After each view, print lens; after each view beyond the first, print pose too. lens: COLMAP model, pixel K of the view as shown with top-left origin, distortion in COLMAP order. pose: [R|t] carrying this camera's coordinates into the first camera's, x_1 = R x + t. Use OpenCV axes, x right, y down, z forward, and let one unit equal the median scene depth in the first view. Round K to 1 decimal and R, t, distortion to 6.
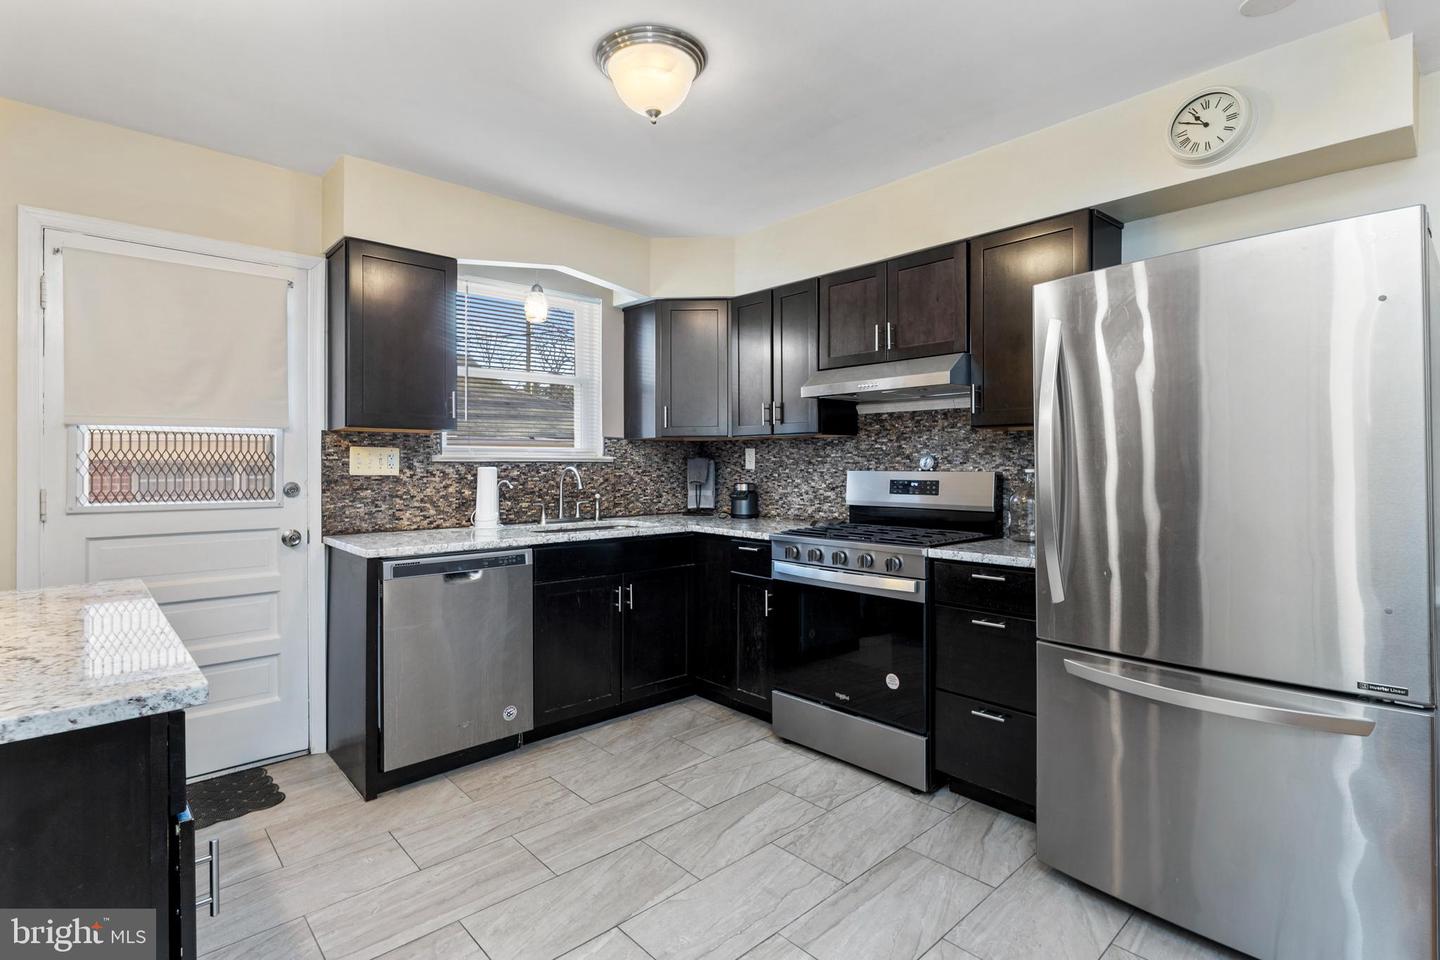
lens RADIAL K [[691.6, 0, 722.8], [0, 691.6, 467.3], [0, 0, 1]] dist [-0.002571, 0.000676]
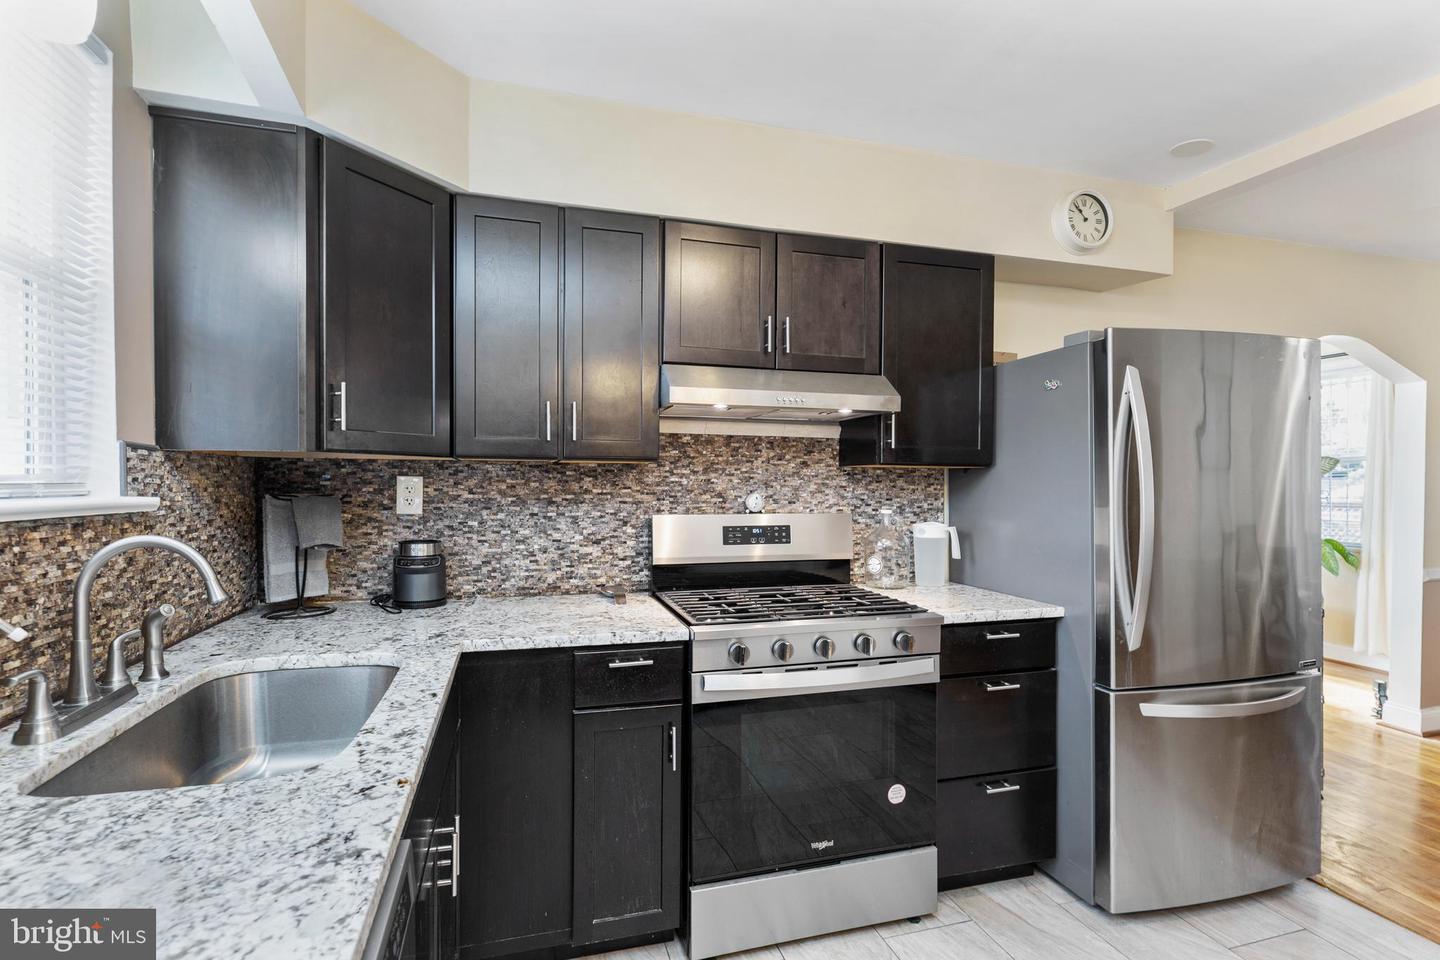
lens RADIAL K [[691.6, 0, 715.8], [0, 691.6, 491.9], [0, 0, 1]] dist [-0.002571, 0.000676]
pose [[0.452190, -0.010277, 0.891862, -0.412564], [-0.003120, 0.999909, 0.013104, -0.027846], [-0.891916, -0.008708, 0.452117, 0.655225]]
